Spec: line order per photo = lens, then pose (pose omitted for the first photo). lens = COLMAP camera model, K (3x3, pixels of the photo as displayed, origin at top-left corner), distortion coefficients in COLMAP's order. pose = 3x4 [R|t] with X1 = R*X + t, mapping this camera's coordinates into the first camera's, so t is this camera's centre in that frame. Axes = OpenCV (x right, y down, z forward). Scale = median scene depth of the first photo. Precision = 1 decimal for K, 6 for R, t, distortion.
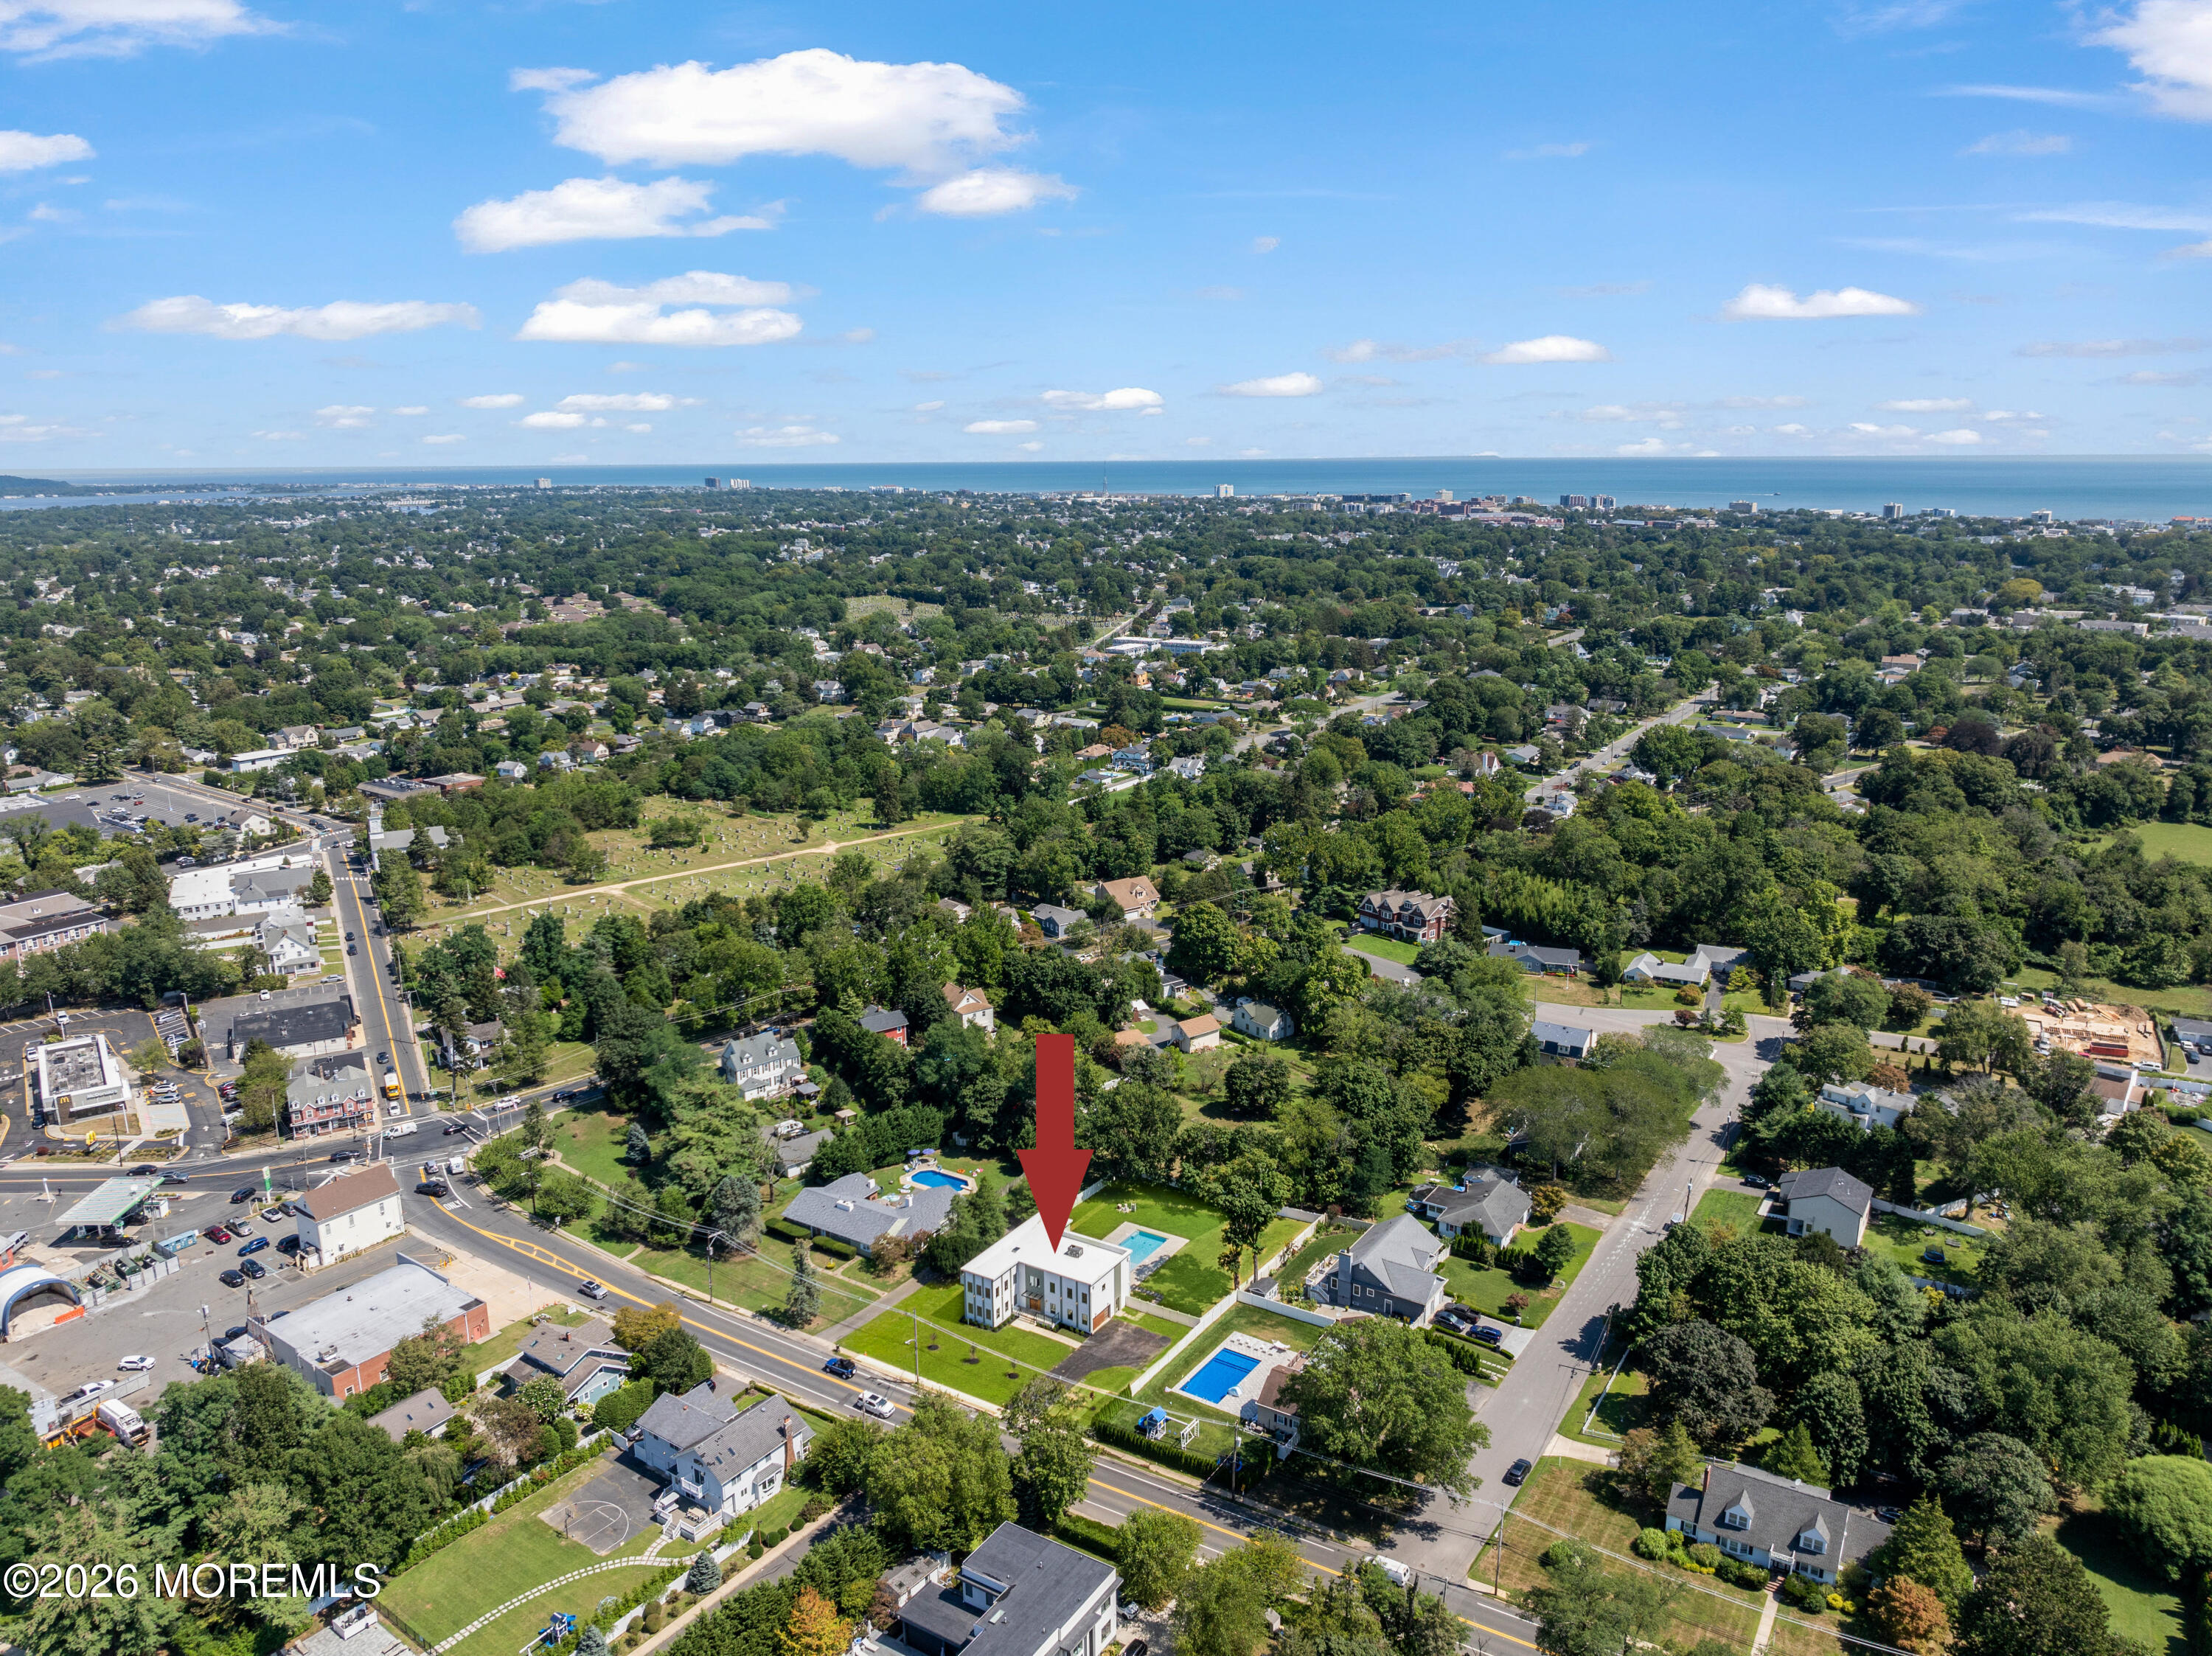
lens RADIAL K [[1554.5, 0, 1108.3], [0, 1554.5, 837.8], [0, 0, 1]] dist [-0.039154, 0.002493]
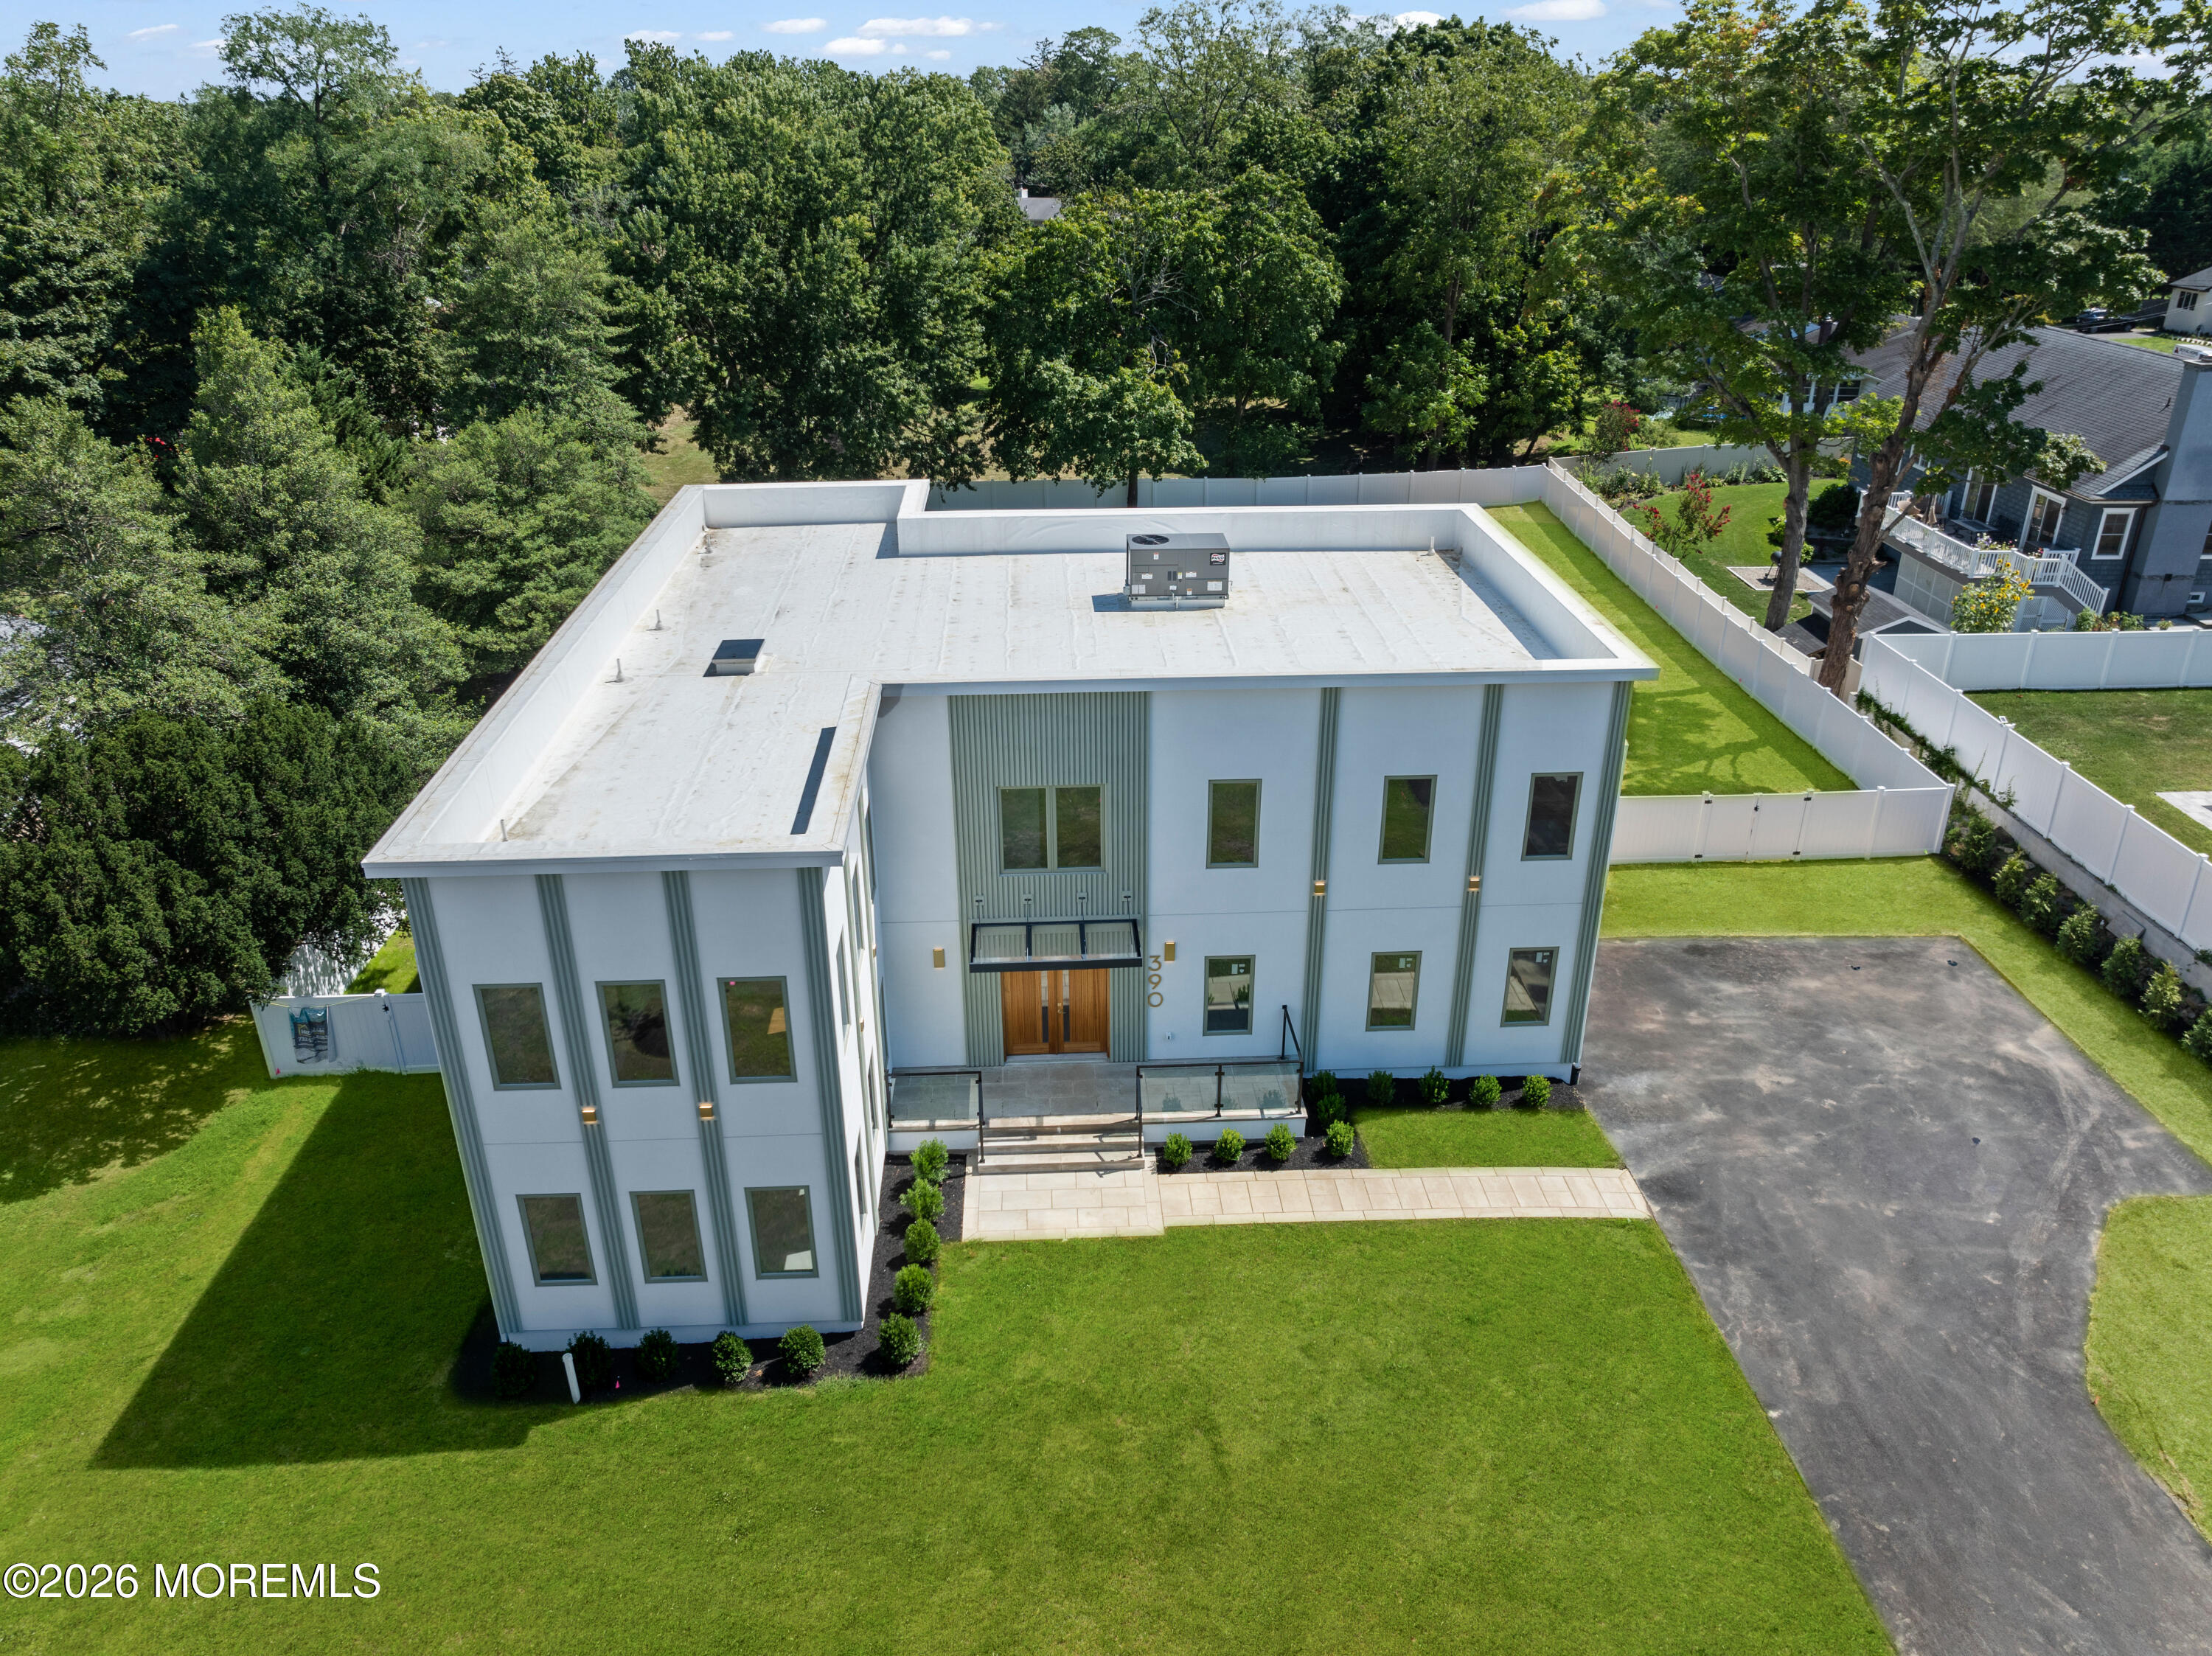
lens RADIAL K [[1560.8, 0, 1106.0], [0, 1560.8, 828.0], [0, 0, 1]] dist [-0.041121, 0.003331]
pose [[0.819674, -0.238438, 0.520847, -0.087498], [0.134897, 0.964027, 0.229029, 0.217182], [-0.556720, -0.117468, 0.822353, 0.751570]]
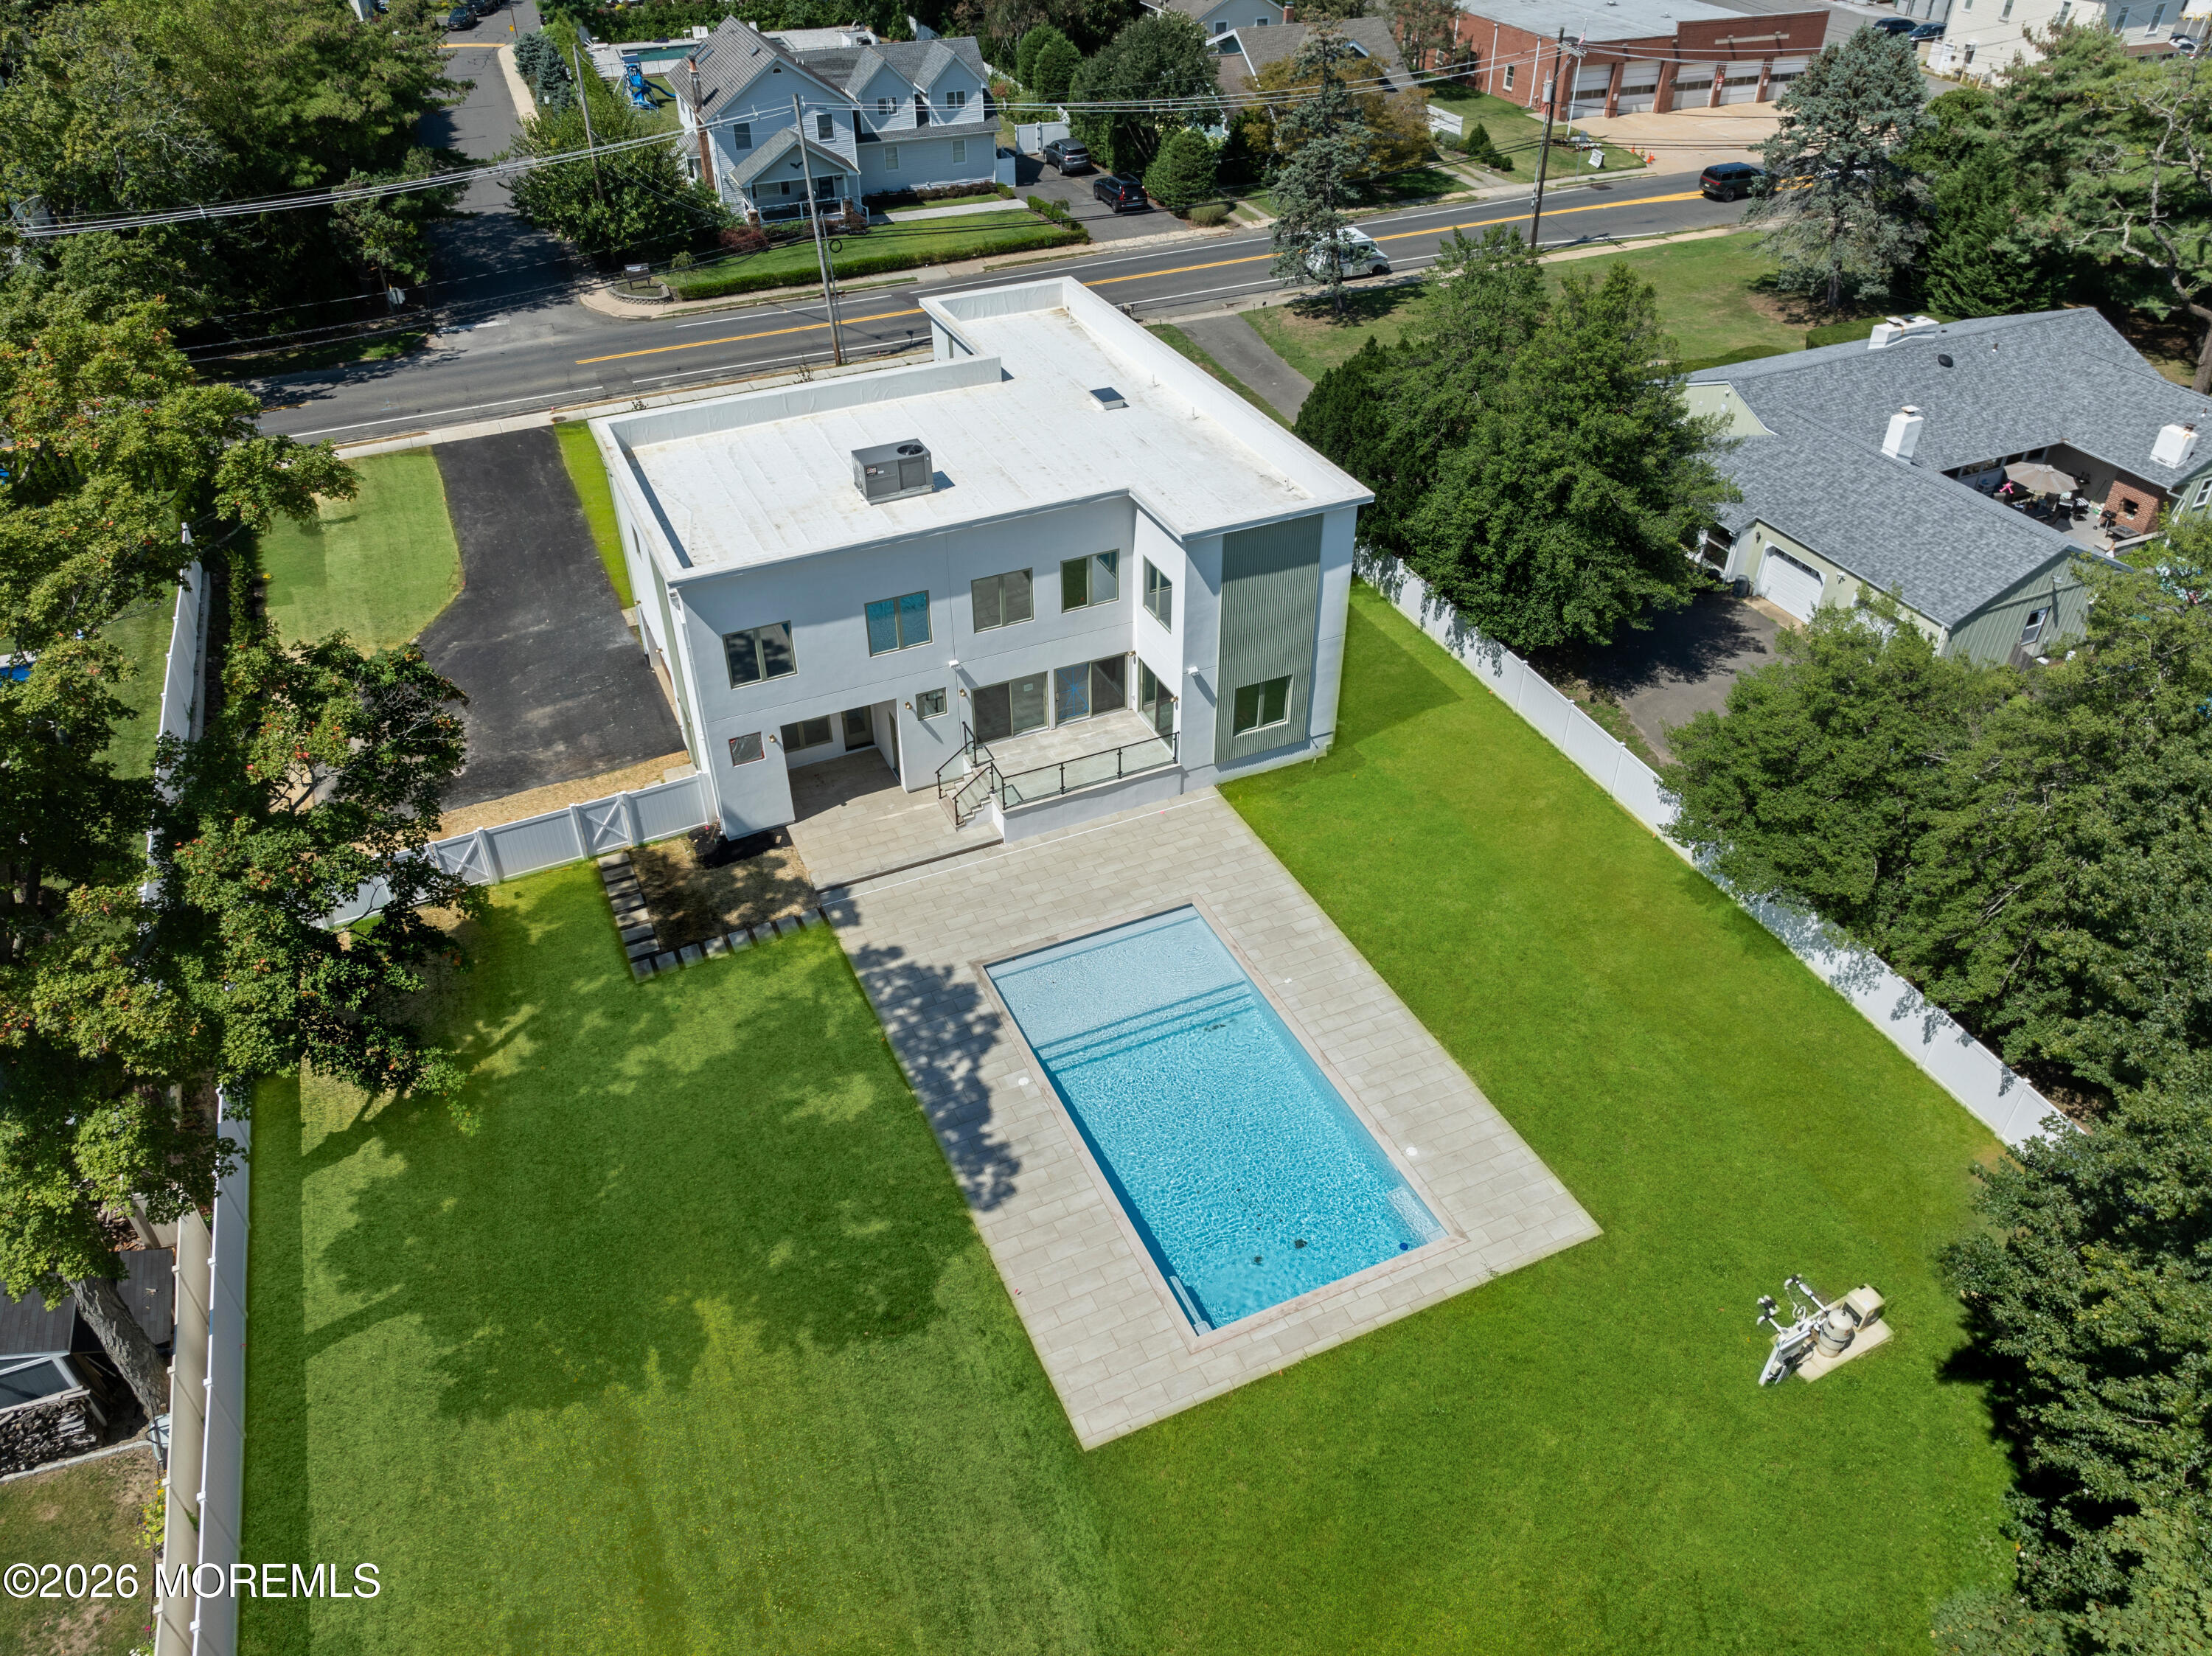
lens RADIAL K [[1560.8, 0, 1106.0], [0, 1560.8, 828.0], [0, 0, 1]] dist [-0.041121, 0.003331]
pose [[-0.548009, 0.512643, -0.660971, 0.096527], [-0.192890, 0.691444, 0.696203, 0.134057], [0.813929, 0.509020, -0.280034, 0.929299]]
